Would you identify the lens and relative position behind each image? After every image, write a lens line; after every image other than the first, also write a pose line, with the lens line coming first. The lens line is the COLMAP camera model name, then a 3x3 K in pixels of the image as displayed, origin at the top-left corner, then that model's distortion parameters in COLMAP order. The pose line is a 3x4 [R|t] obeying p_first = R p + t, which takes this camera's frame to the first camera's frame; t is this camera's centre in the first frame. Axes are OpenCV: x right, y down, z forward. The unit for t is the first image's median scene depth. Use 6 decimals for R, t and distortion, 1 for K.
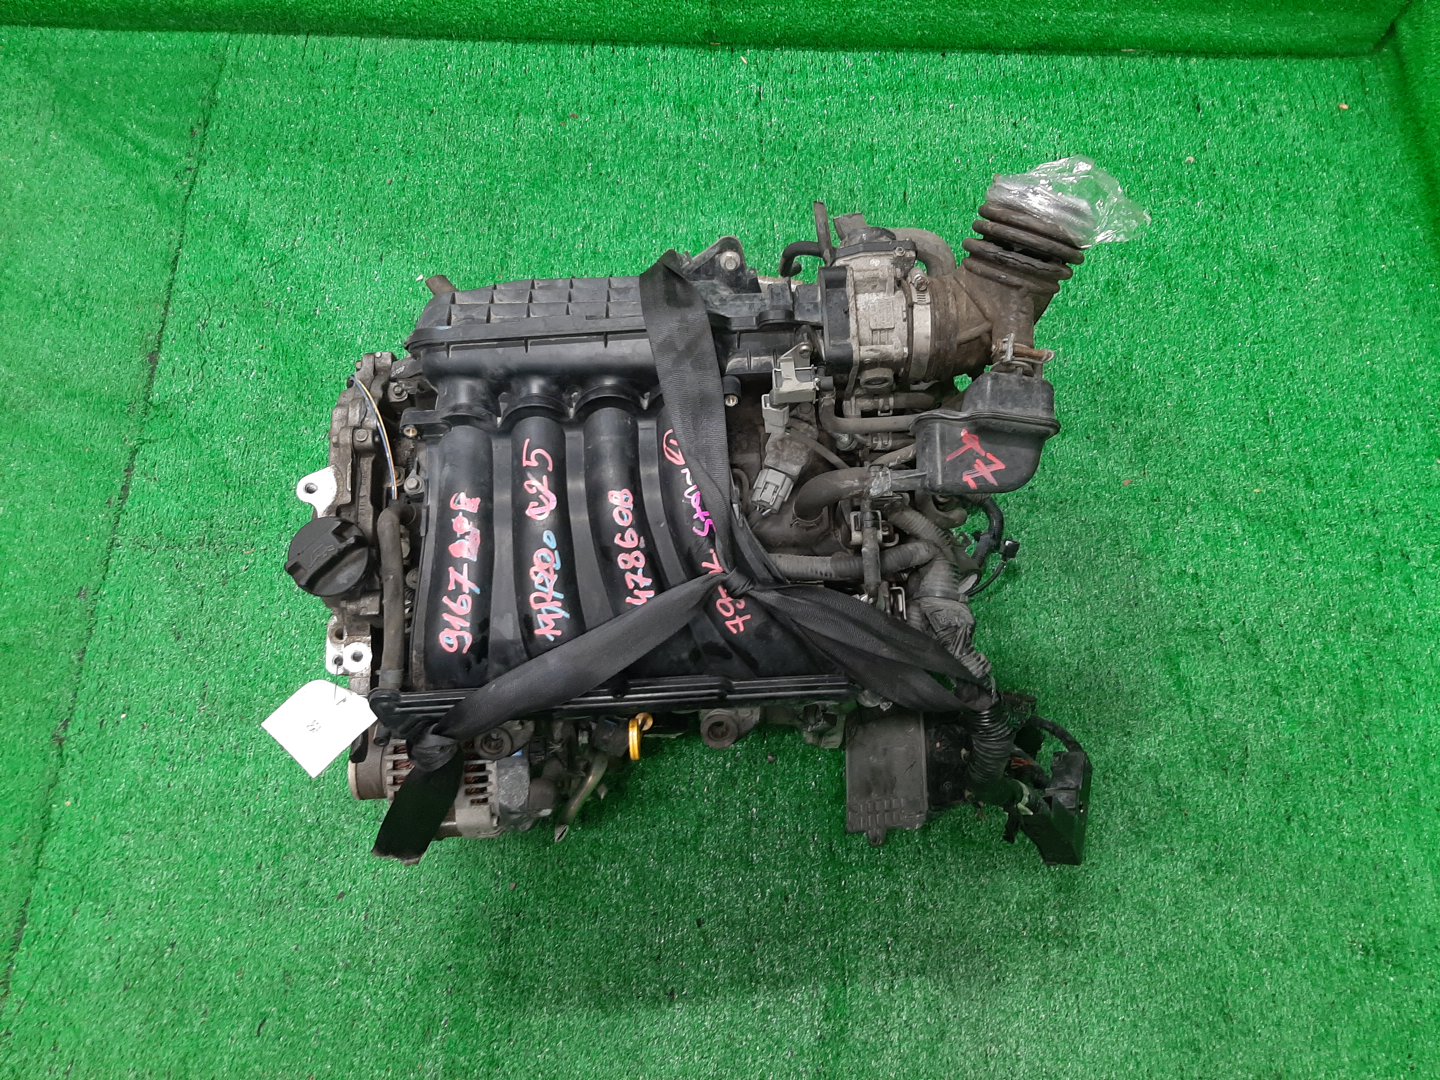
lens RADIAL K [[1107.7, 0, 719.0], [0, 1107.7, 529.4], [0, 0, 1]] dist [0.045376, -0.079636]
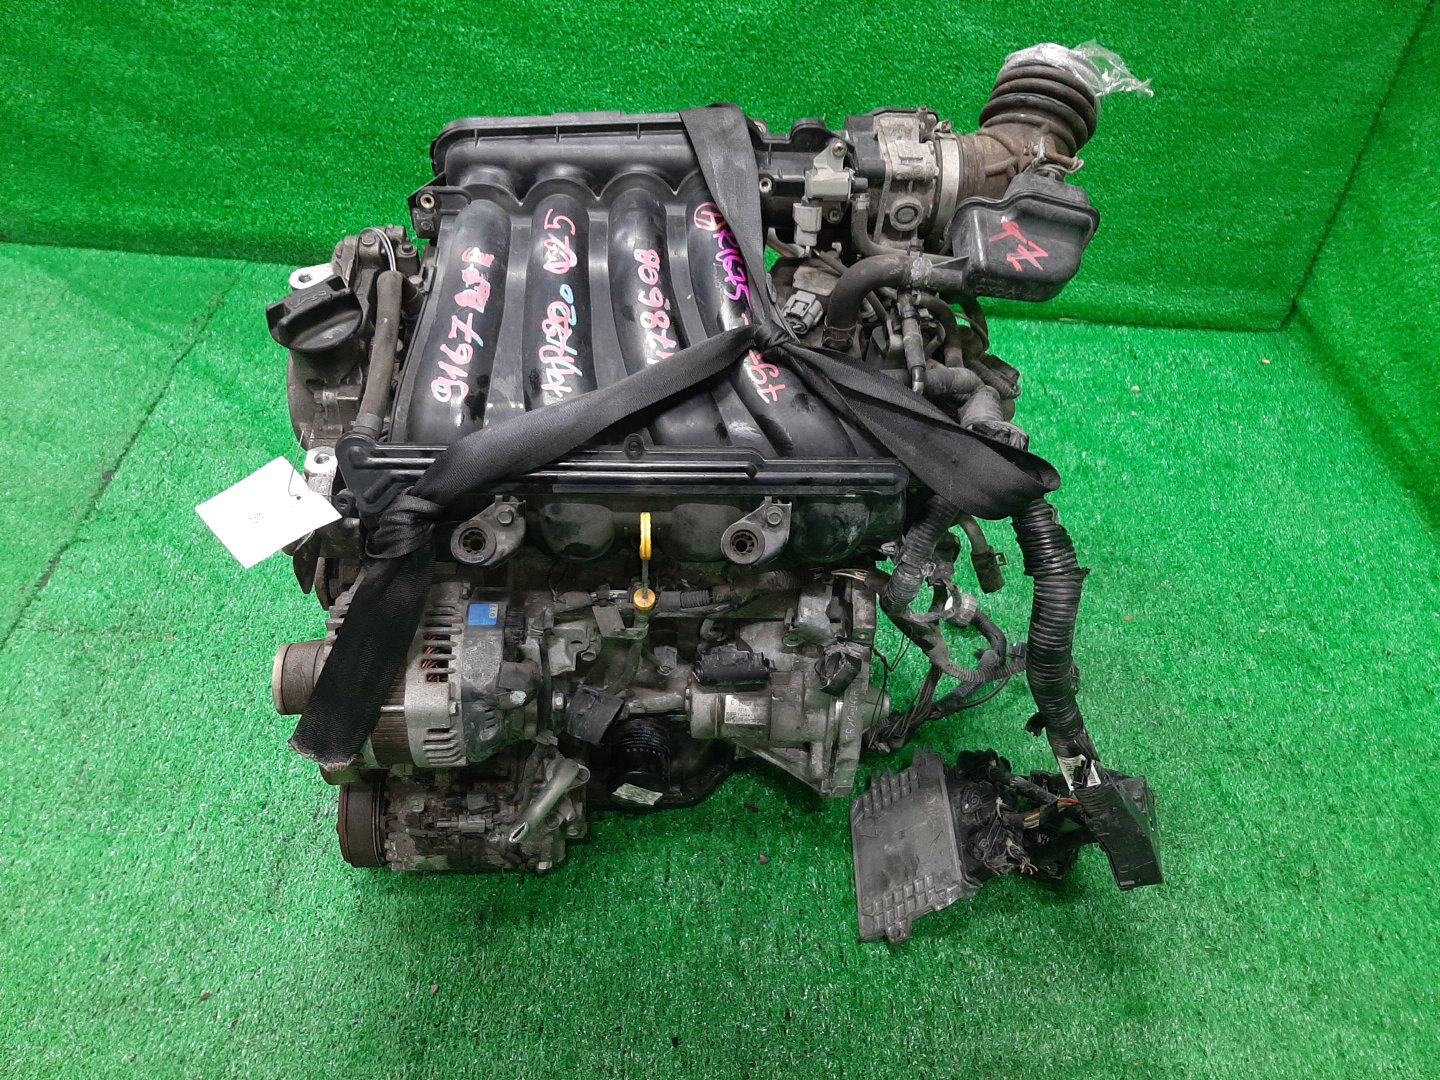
lens RADIAL K [[1107.7, 0, 721.4], [0, 1107.7, 527.1], [0, 0, 1]] dist [0.045376, -0.079636]
pose [[0.997742, 0.041135, 0.053089, -0.056946], [-0.014524, 0.903935, -0.427423, 0.489594], [-0.065571, 0.425687, 0.902492, 0.211667]]
